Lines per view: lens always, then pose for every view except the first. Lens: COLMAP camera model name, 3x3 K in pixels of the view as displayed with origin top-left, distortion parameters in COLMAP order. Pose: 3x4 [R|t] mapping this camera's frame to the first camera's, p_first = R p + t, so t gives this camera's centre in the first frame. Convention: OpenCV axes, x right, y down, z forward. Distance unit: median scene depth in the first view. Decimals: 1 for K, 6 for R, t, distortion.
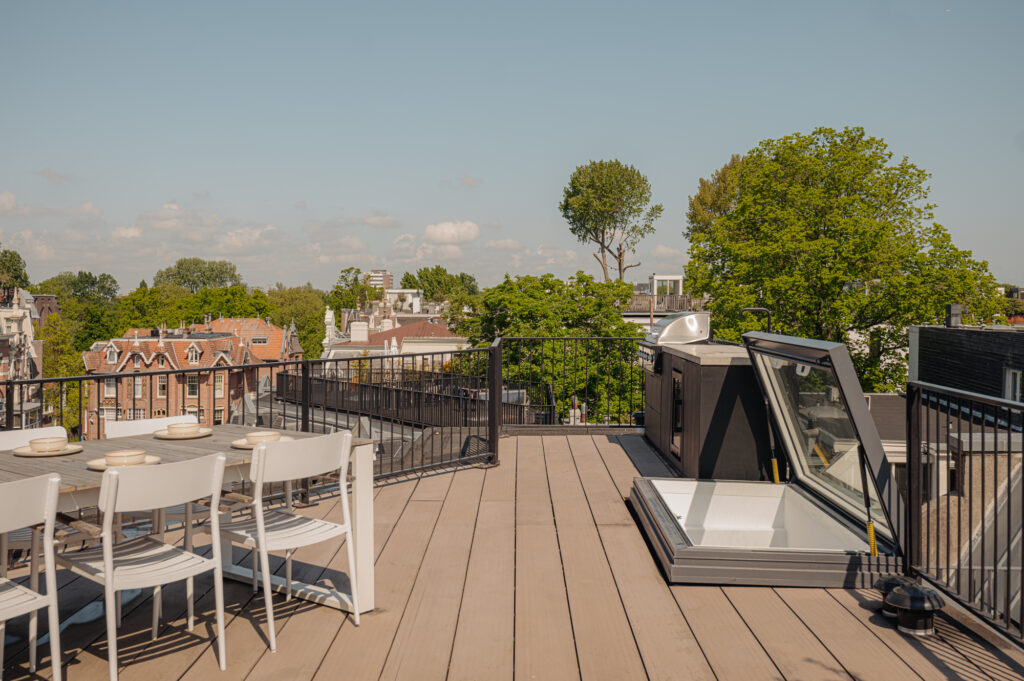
lens RADIAL K [[1145.1, 0, 512.0], [0, 1145.1, 340.5], [0, 0, 1]] dist [-0.021832, -0.015822]
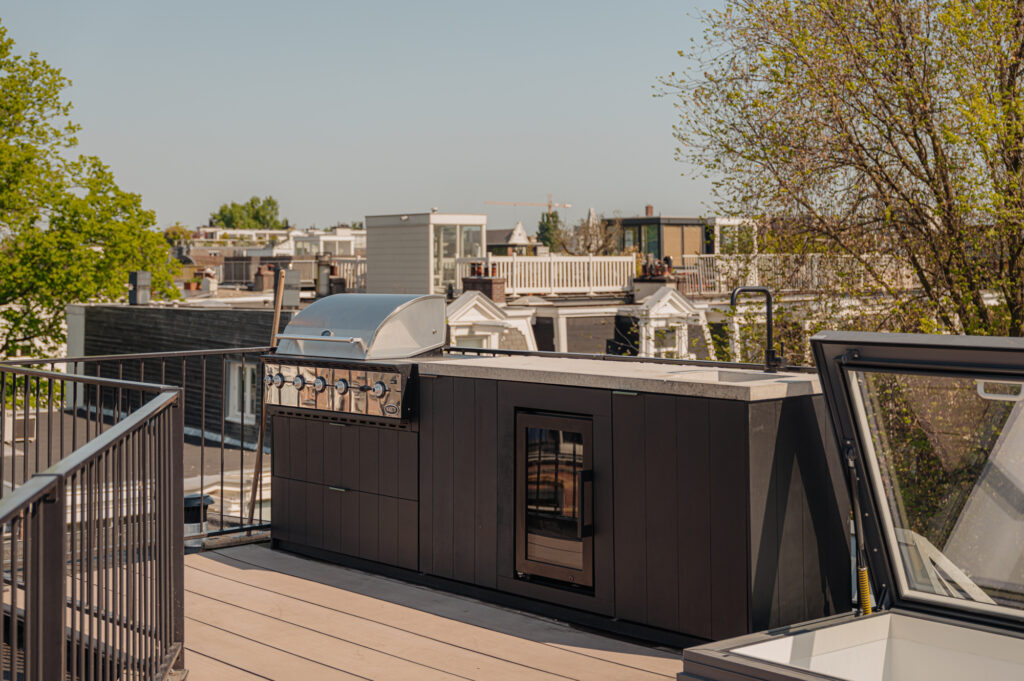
lens RADIAL K [[1642.6, 0, 512.0], [0, 1642.6, 340.5], [0, 0, 1]] dist [-0.016161, -0.037582]
pose [[0.764047, -0.037604, 0.644064, -0.084698], [0.030867, 0.999287, 0.021727, -0.005509], [-0.644422, 0.003280, 0.764663, 0.113110]]
